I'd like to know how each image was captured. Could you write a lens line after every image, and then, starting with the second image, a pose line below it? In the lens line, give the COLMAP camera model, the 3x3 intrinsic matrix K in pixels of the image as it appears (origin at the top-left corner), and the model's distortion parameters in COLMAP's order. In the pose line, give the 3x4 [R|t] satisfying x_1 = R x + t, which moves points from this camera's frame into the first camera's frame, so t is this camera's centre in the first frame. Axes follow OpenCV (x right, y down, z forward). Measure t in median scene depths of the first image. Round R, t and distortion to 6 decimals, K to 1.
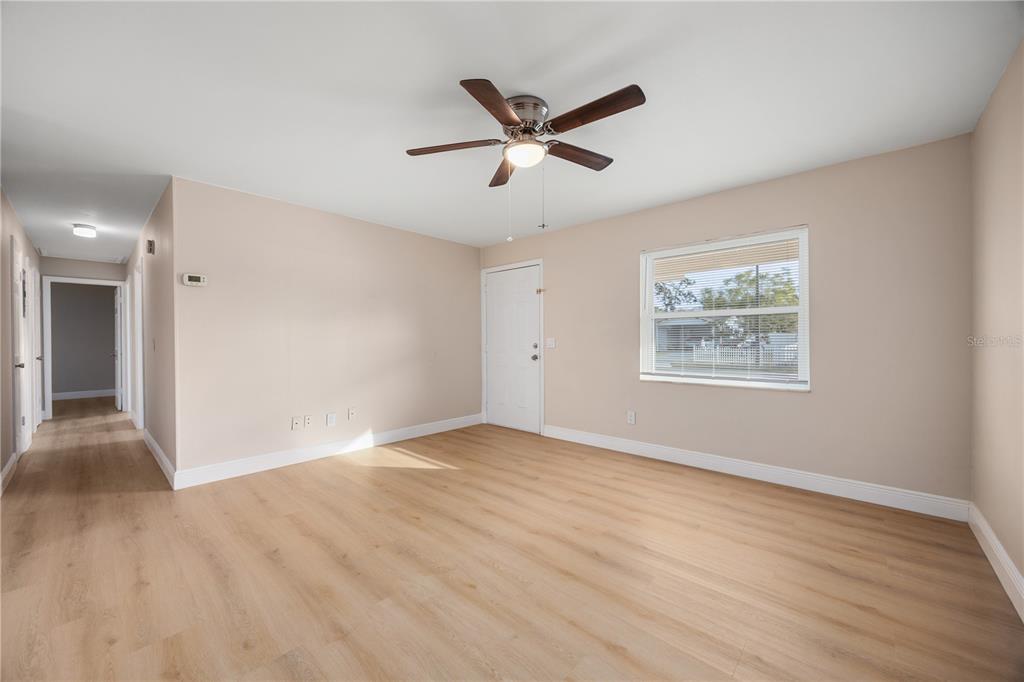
lens RADIAL K [[397.2, 0, 494.6], [0, 397.2, 343.2], [0, 0, 1]] dist [-0.000627, -0.000041]
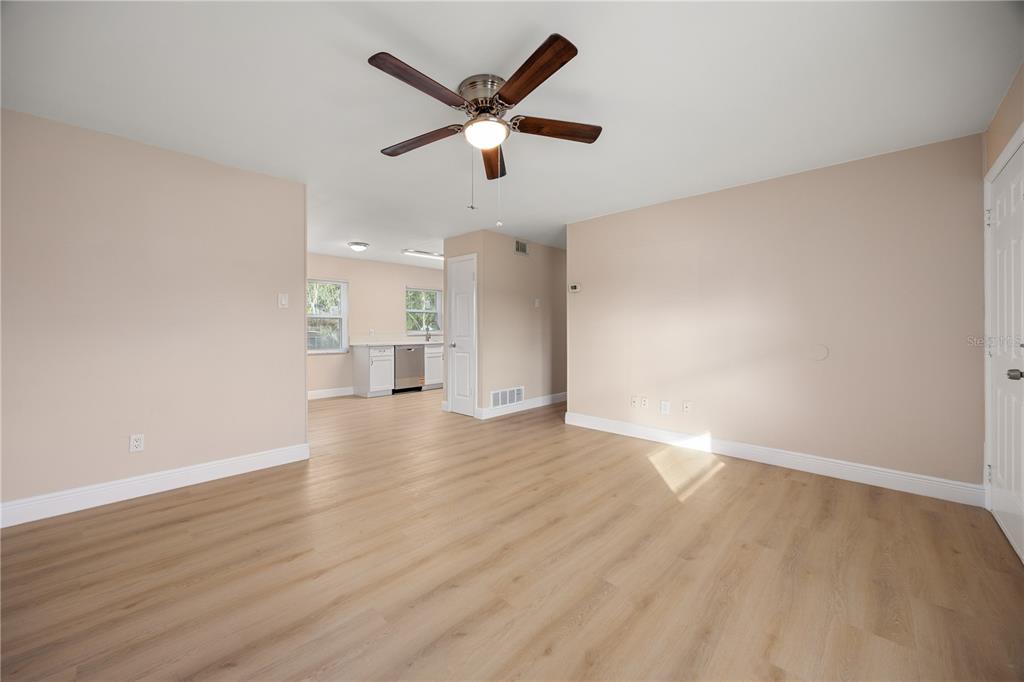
lens RADIAL K [[386.6, 0, 507.7], [0, 386.6, 341.4], [0, 0, 1]] dist [-0.000194, 0.000010]
pose [[0.008677, 0.036199, -0.999307, 0.726160], [-0.007476, 0.999319, 0.036134, -0.010928], [0.999934, 0.007157, 0.008942, 0.760285]]
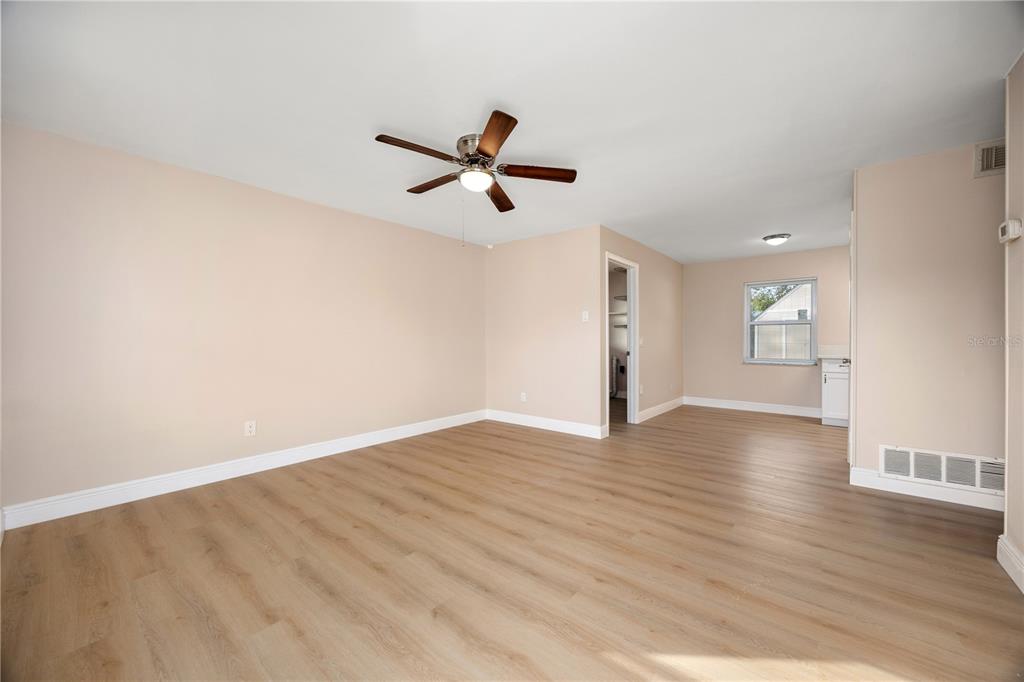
lens RADIAL K [[386.6, 0, 507.7], [0, 386.6, 341.4], [0, 0, 1]] dist [-0.000194, 0.000010]
pose [[-0.997105, 0.006759, -0.075740, 0.054142], [0.005828, 0.999905, 0.012509, -0.004268], [0.075817, 0.012032, -0.997049, 1.578119]]
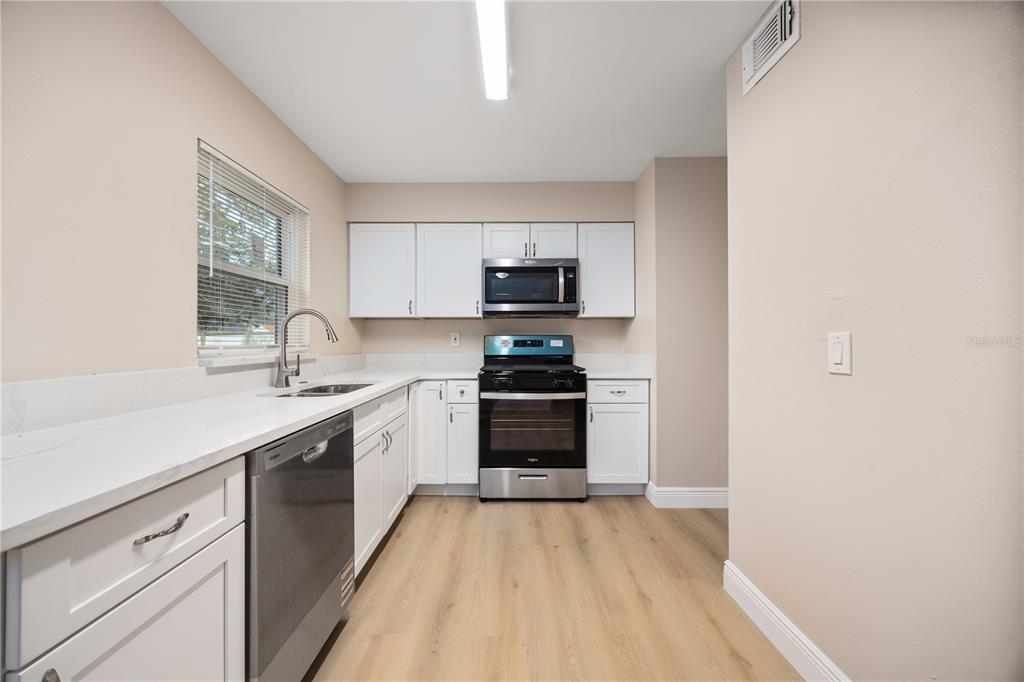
lens RADIAL K [[386.6, 0, 507.7], [0, 386.6, 341.4], [0, 0, 1]] dist [-0.000194, 0.000010]
pose [[0.687048, 0.005273, -0.726593, -1.141859], [-0.005665, 0.999982, 0.001901, 0.002981], [0.726590, 0.002811, 0.687065, 0.055387]]
